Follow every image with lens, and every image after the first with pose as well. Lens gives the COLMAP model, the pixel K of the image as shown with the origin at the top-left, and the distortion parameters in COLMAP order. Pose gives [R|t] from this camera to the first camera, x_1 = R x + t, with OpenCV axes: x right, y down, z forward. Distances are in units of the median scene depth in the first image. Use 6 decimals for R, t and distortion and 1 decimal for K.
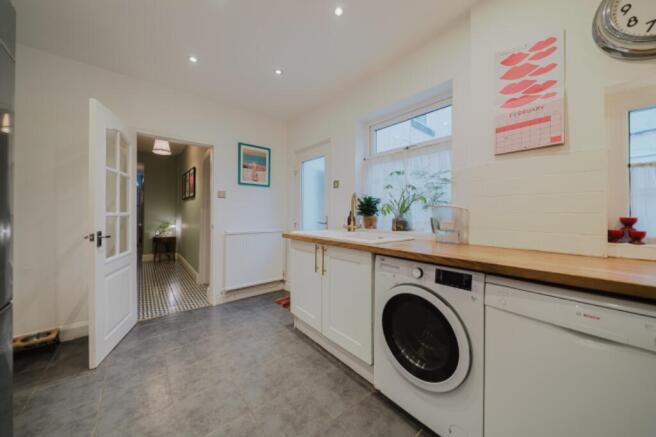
lens RADIAL K [[227.9, 0, 325.6], [0, 227.9, 215.3], [0, 0, 1]] dist [-0.001780, -0.000277]
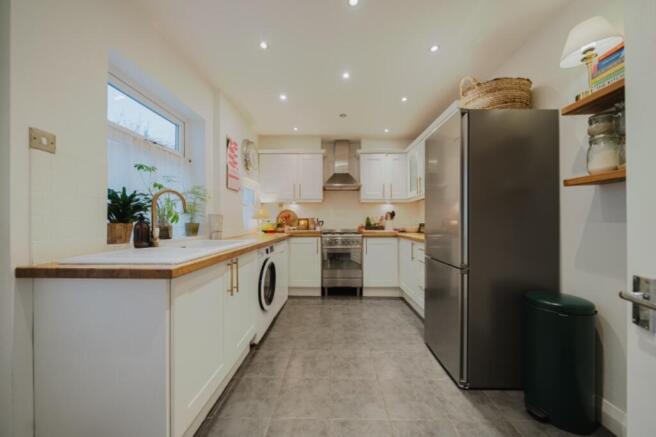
lens RADIAL K [[227.9, 0, 329.2], [0, 227.9, 220.7], [0, 0, 1]] dist [-0.001780, -0.000277]
pose [[-0.758384, -0.007180, 0.651769, -0.942564], [-0.003056, 0.999968, 0.007460, -0.012942], [-0.651801, 0.003665, -0.758381, 1.629733]]
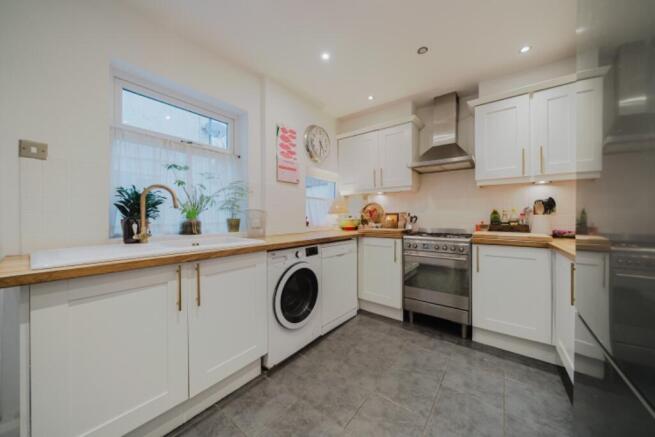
lens RADIAL K [[227.5, 0, 327.2], [0, 227.5, 217.1], [0, 0, 1]] dist [-0.001780, -0.000277]
pose [[-0.215269, -0.013580, 0.976460, -0.864998], [0.003900, 0.999883, 0.014765, -0.013663], [-0.976547, 0.006986, -0.215191, 0.881807]]
